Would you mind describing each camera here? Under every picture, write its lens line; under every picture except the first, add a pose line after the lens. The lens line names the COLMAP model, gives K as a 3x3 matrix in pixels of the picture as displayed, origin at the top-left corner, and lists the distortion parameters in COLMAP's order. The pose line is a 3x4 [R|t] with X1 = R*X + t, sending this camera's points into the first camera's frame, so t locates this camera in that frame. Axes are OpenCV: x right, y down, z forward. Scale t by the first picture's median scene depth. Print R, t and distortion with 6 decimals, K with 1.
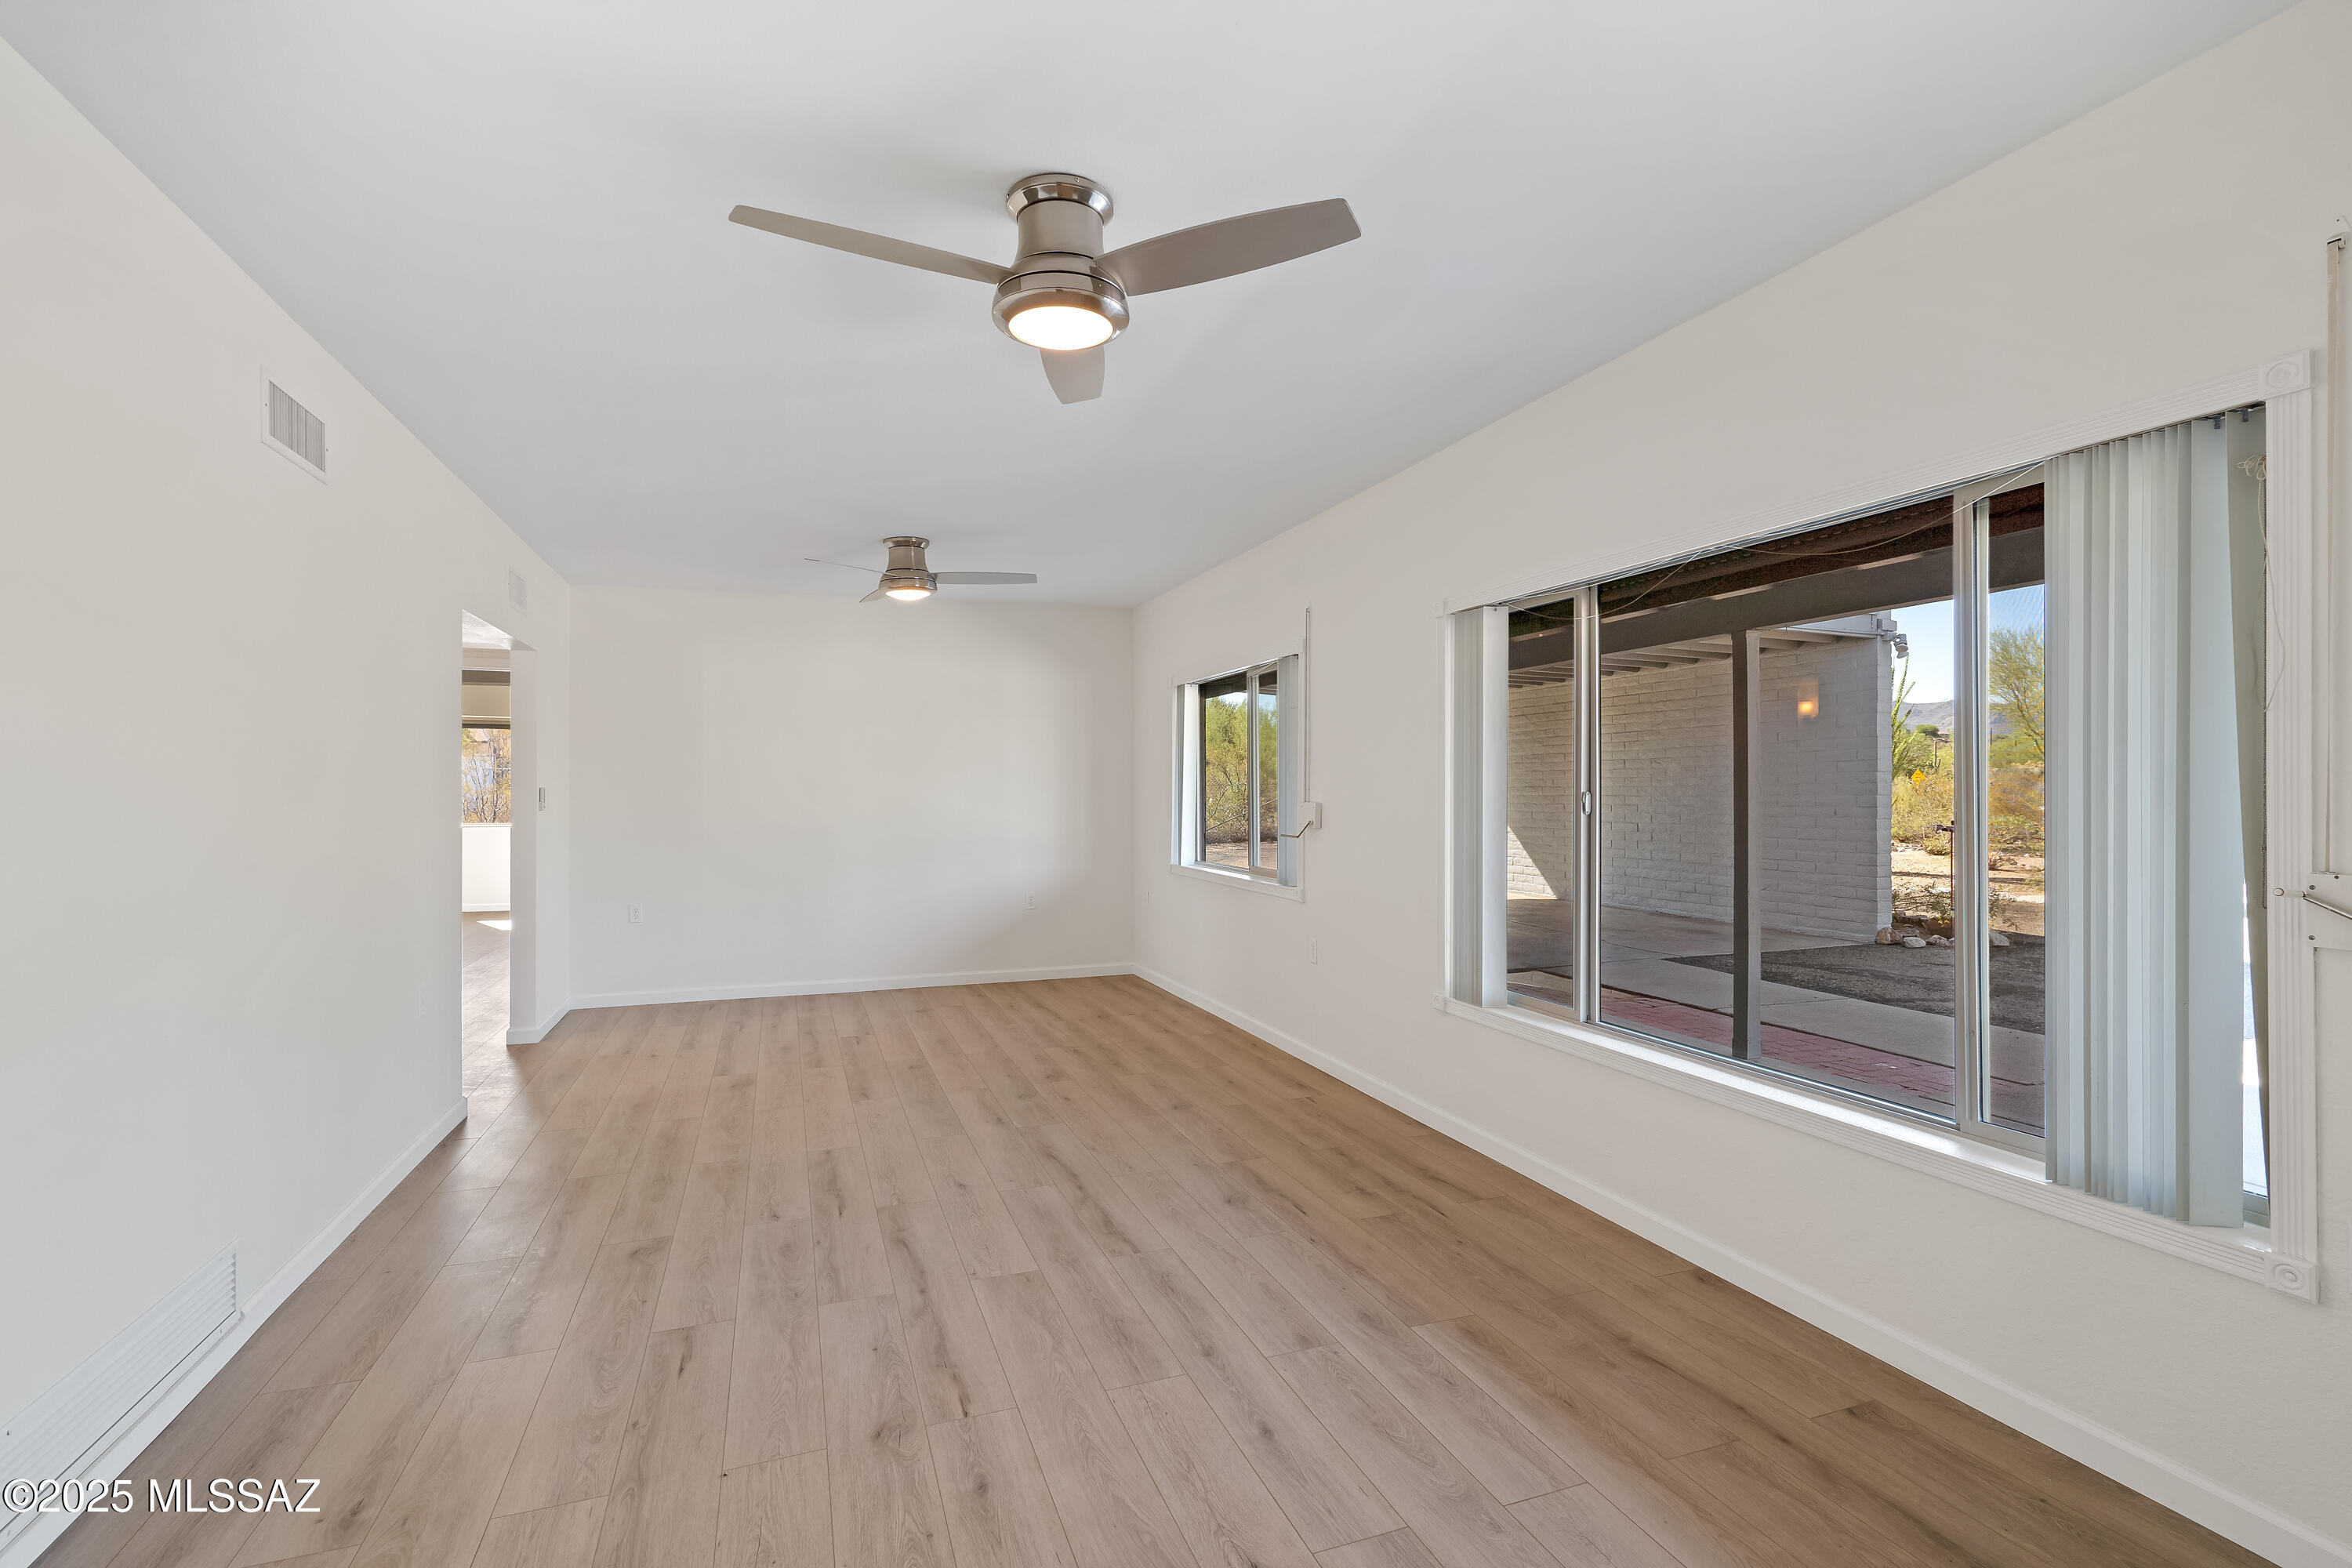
lens RADIAL K [[1064.6, 0, 1177.7], [0, 1064.6, 787.5], [0, 0, 1]] dist [-0.003369, 0.000360]
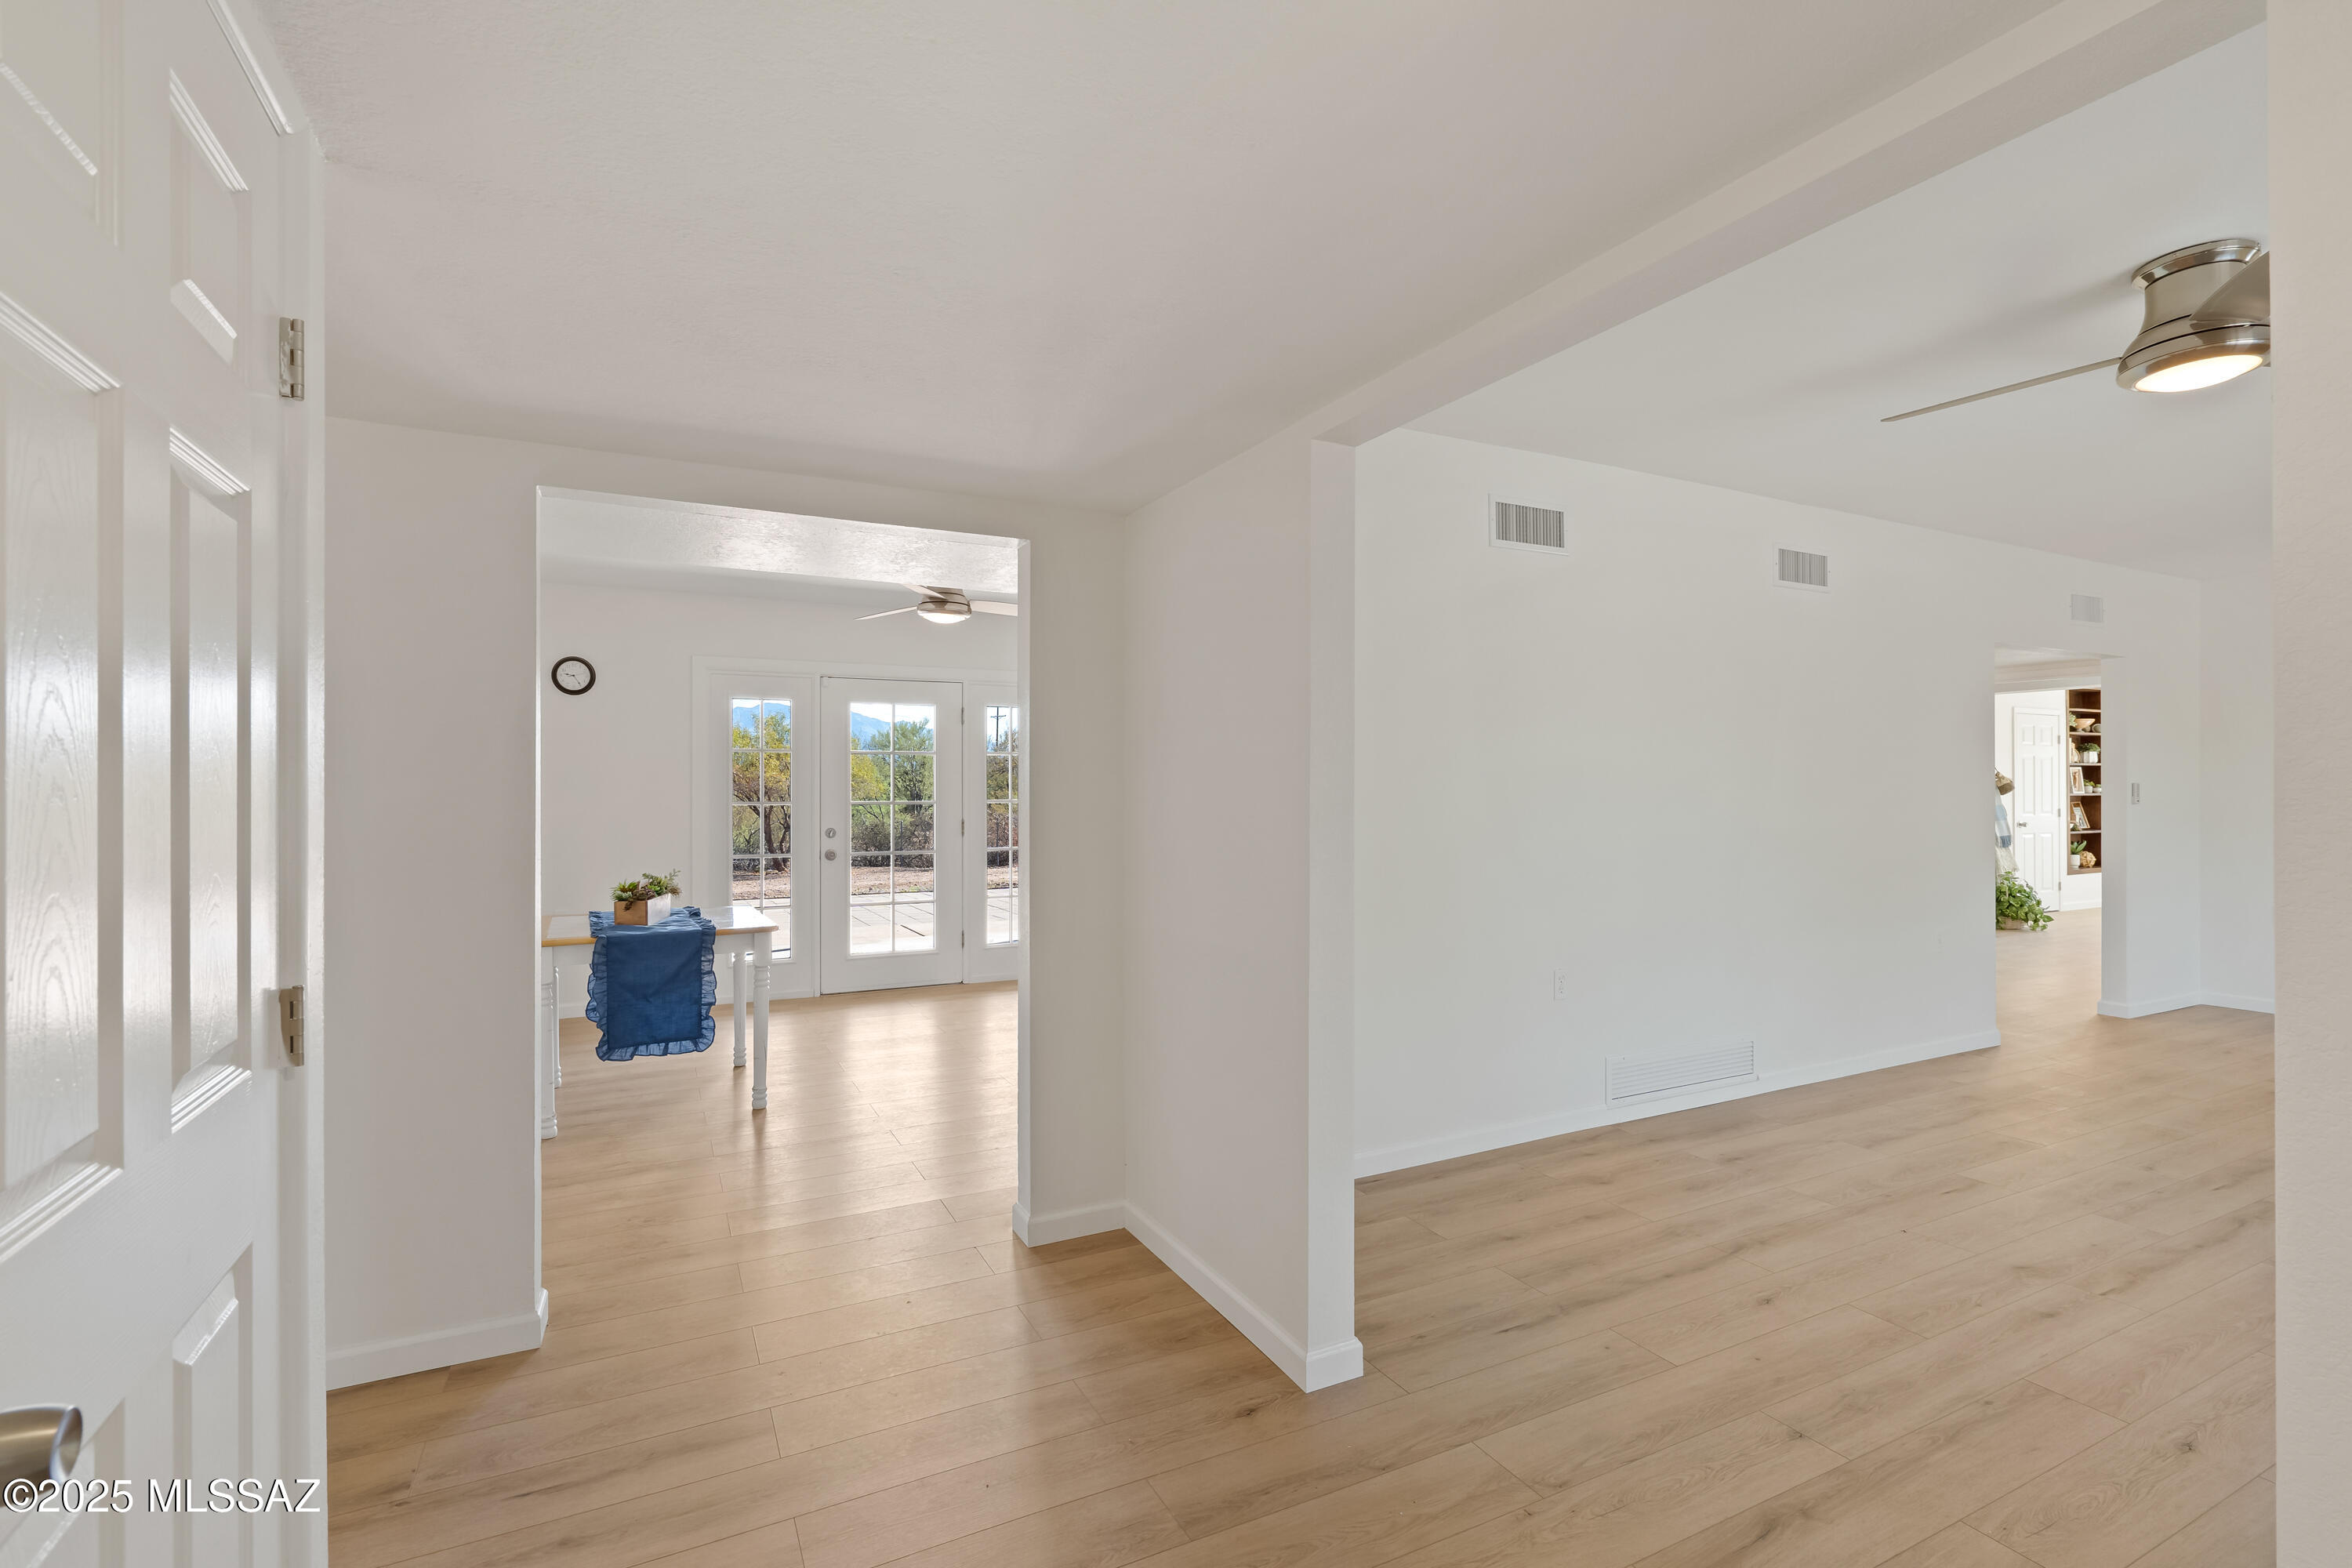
lens RADIAL K [[1064.6, 0, 1171.6], [0, 1064.6, 784.9], [0, 0, 1]] dist [-0.003369, 0.000360]
pose [[0.101531, -0.002031, -0.994830, 0.900481], [0.002883, 0.999994, -0.001747, 0.001522], [0.994828, -0.002691, 0.101536, -0.188293]]
